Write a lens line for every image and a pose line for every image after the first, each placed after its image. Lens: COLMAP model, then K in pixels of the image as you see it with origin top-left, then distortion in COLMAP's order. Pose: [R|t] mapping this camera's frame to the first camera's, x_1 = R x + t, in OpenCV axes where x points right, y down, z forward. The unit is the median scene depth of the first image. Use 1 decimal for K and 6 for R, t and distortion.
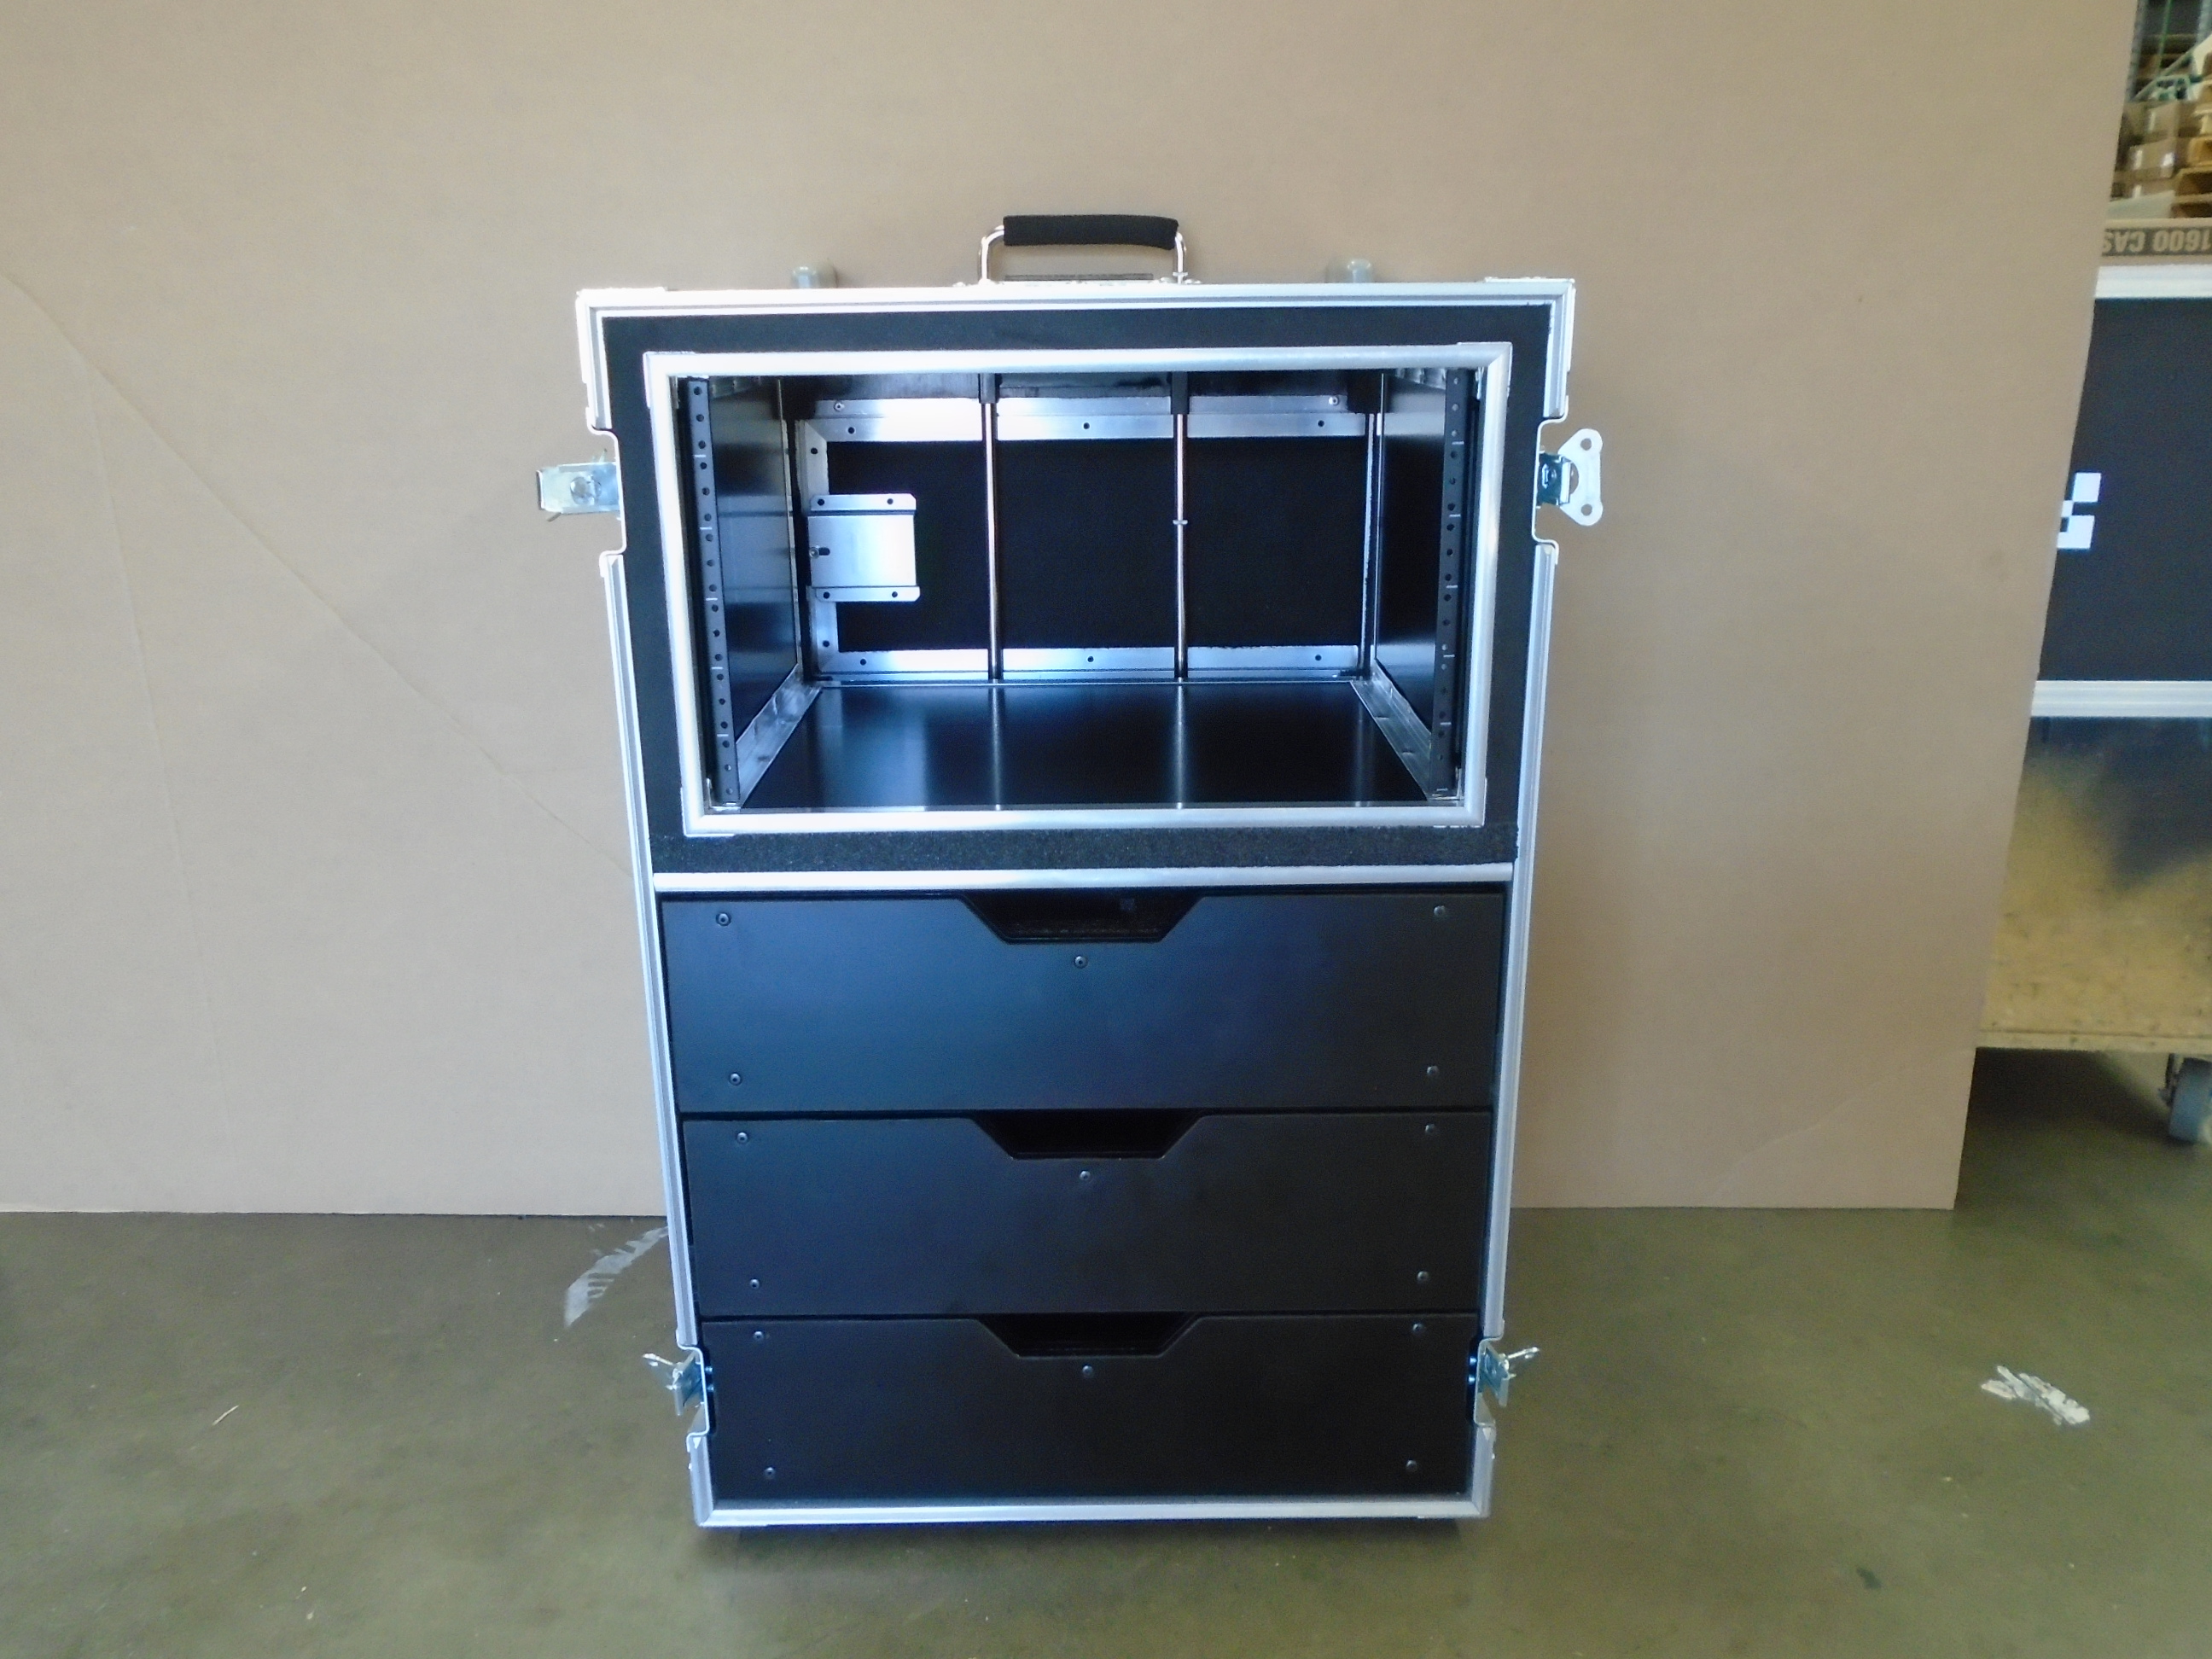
lens RADIAL K [[1719.9, 0, 1101.6], [0, 1719.9, 813.9], [0, 0, 1]] dist [-0.000789, -0.003171]
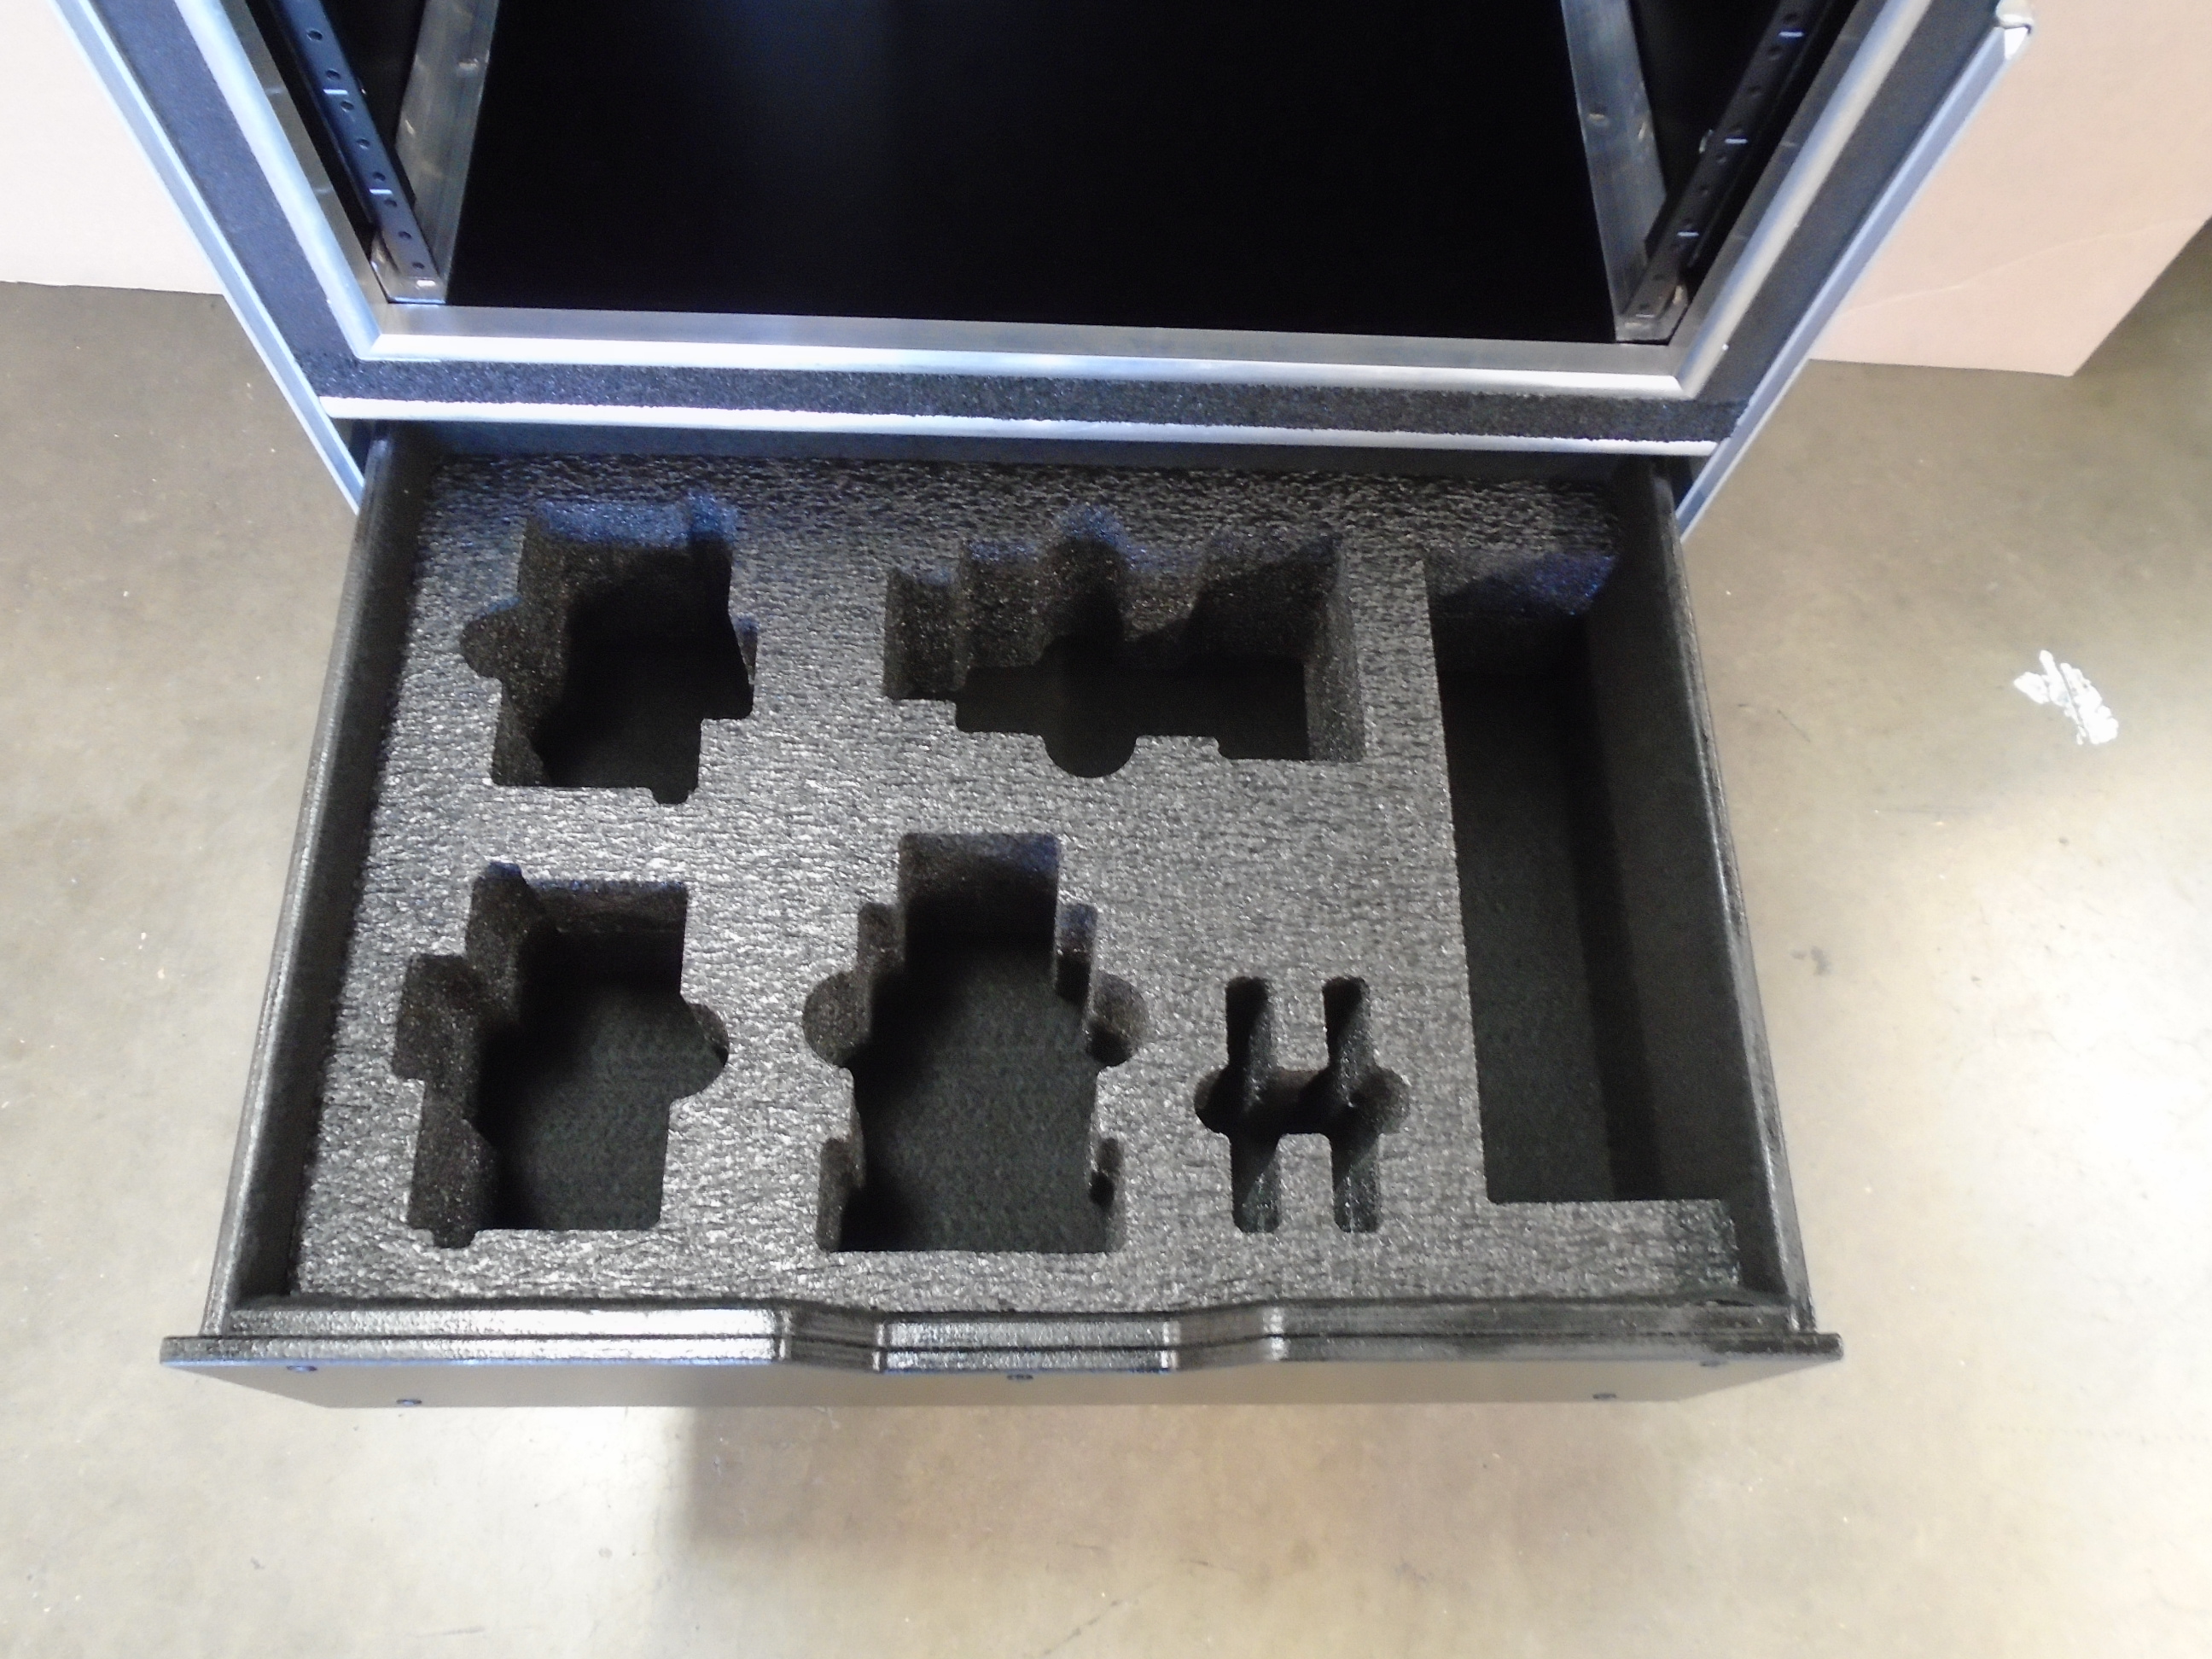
lens RADIAL K [[1719.9, 0, 1105.2], [0, 1719.9, 826.0], [0, 0, 1]] dist [-0.000789, -0.003171]
pose [[0.997281, 0.025312, 0.069204, -0.018965], [-0.068926, 0.652568, 0.754589, -0.255270], [-0.026060, -0.757307, 0.652539, 0.368311]]
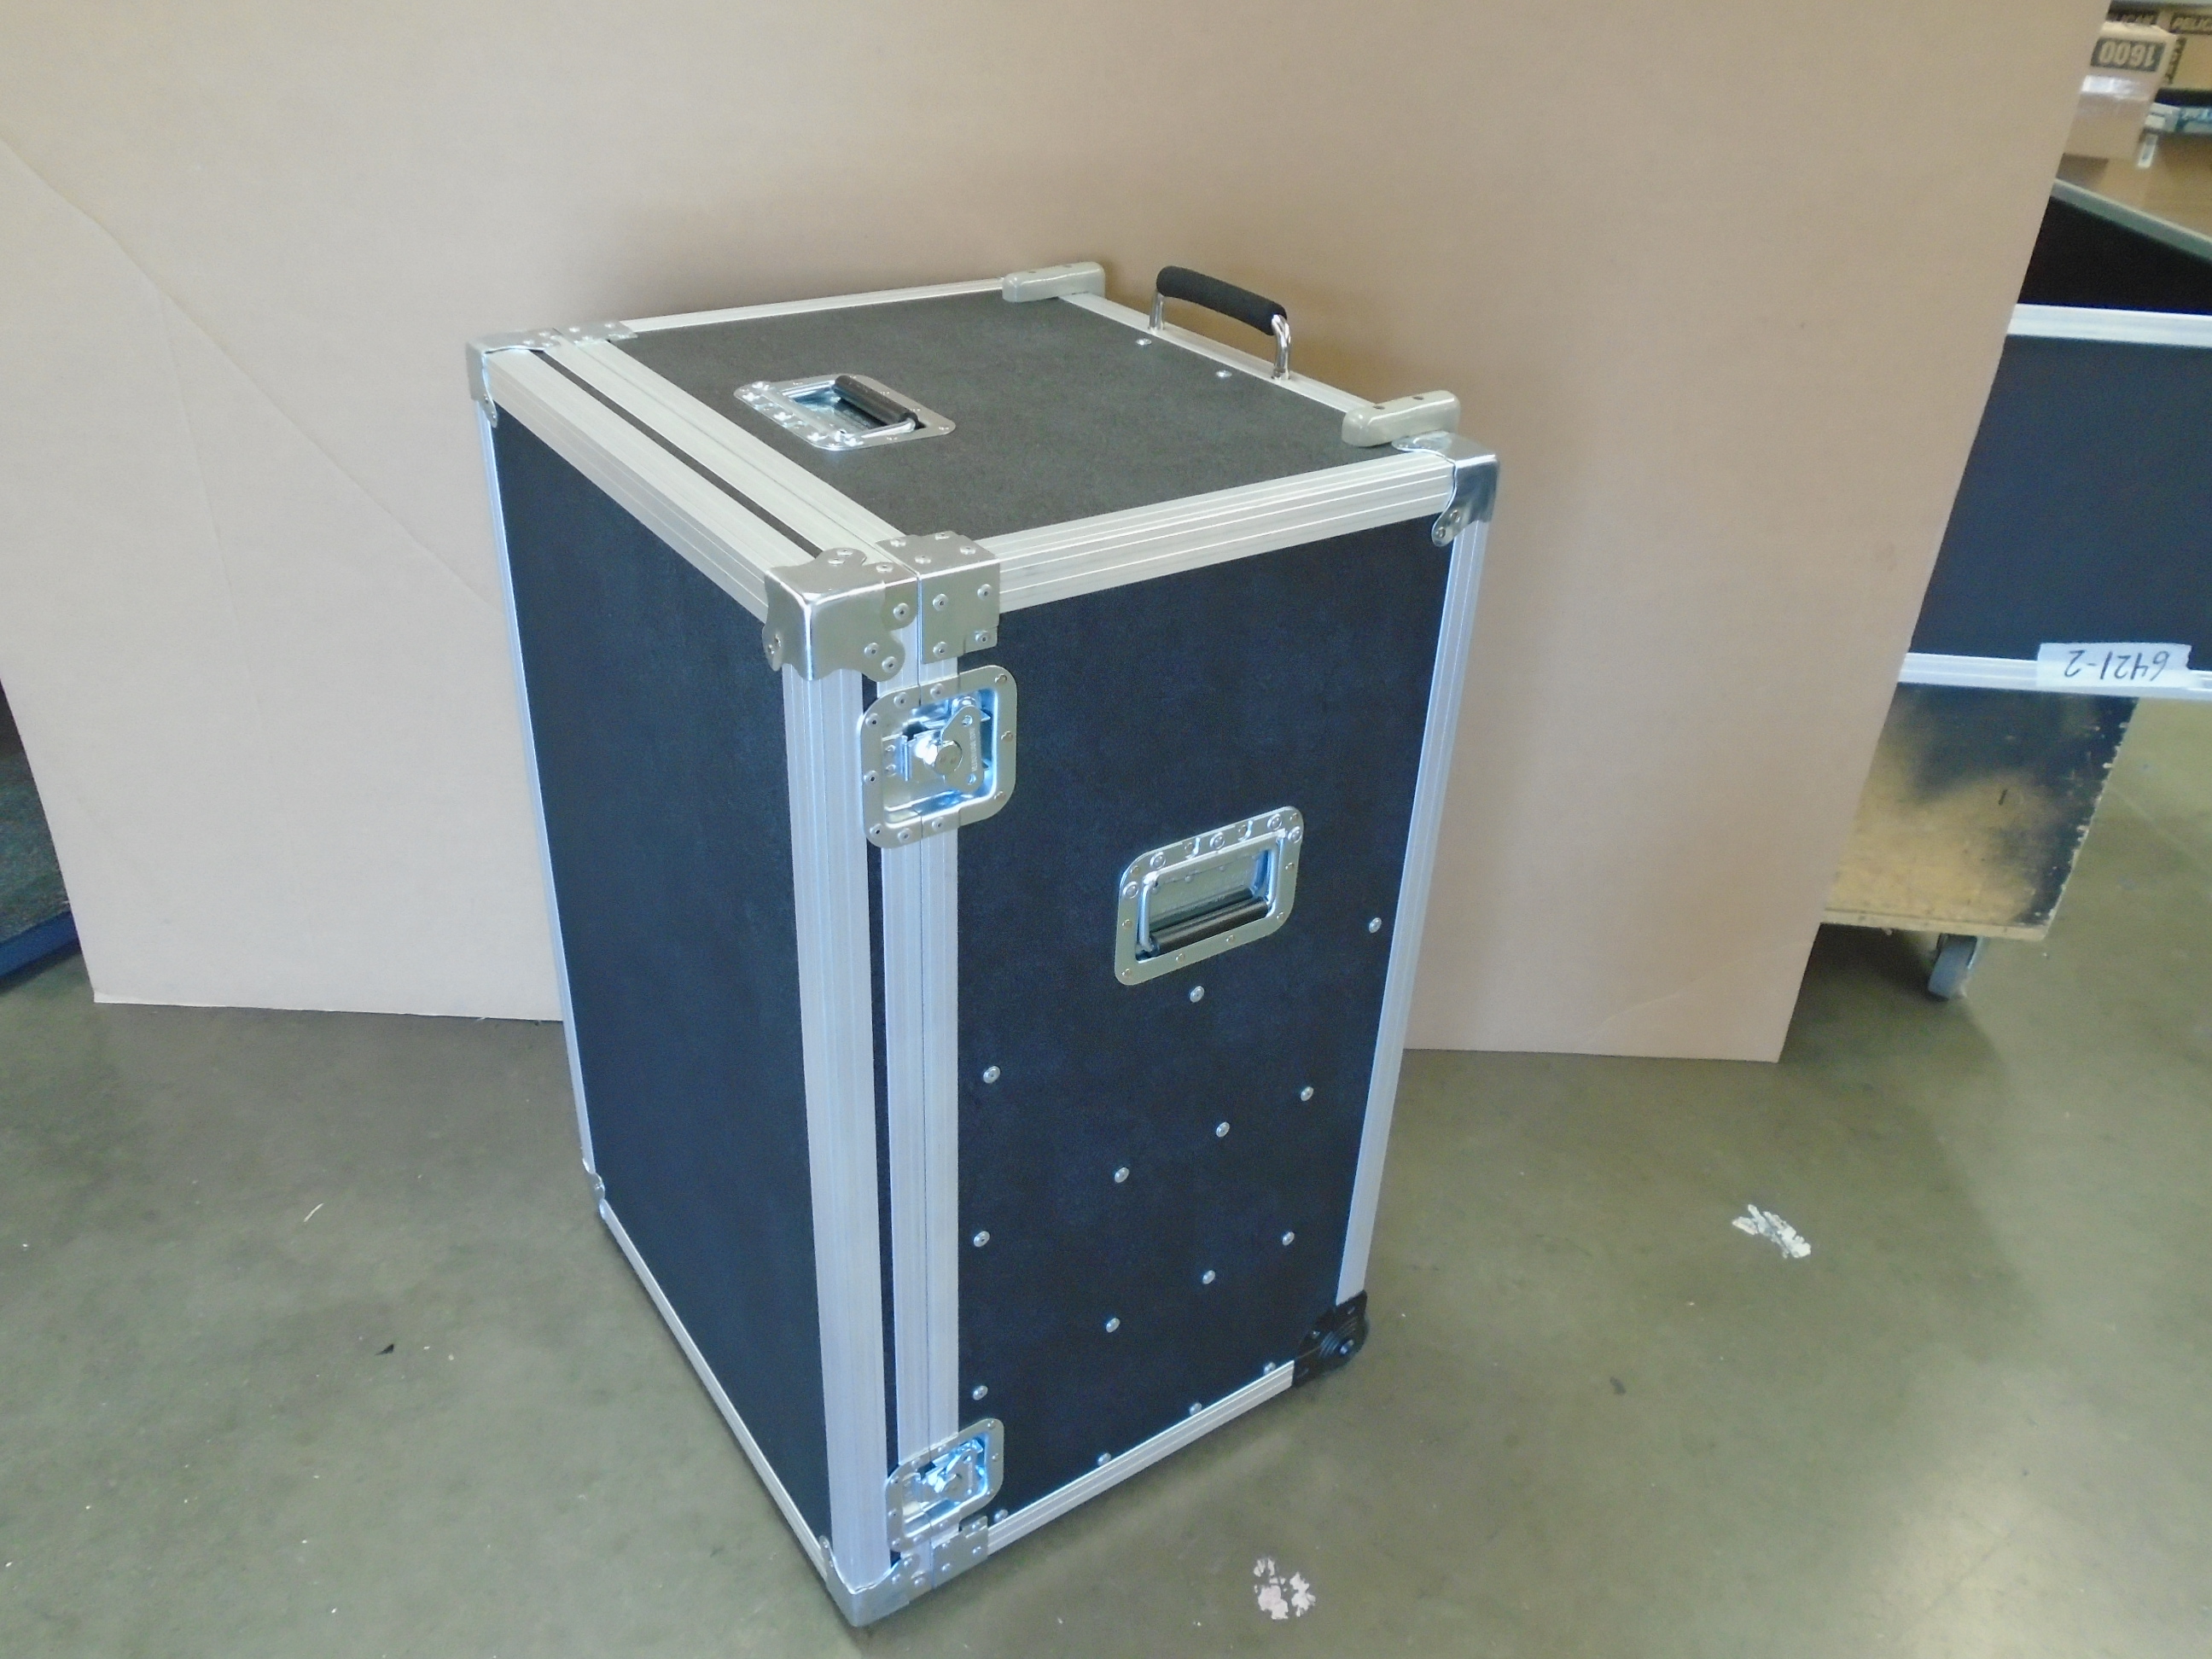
lens RADIAL K [[1719.9, 0, 1102.5], [0, 1719.9, 822.6], [0, 0, 1]] dist [-0.000789, -0.003171]
pose [[0.997604, 0.038288, 0.057617, -0.033989], [-0.050498, 0.972300, 0.228215, -0.215014], [-0.047284, -0.230578, 0.971904, -0.136683]]
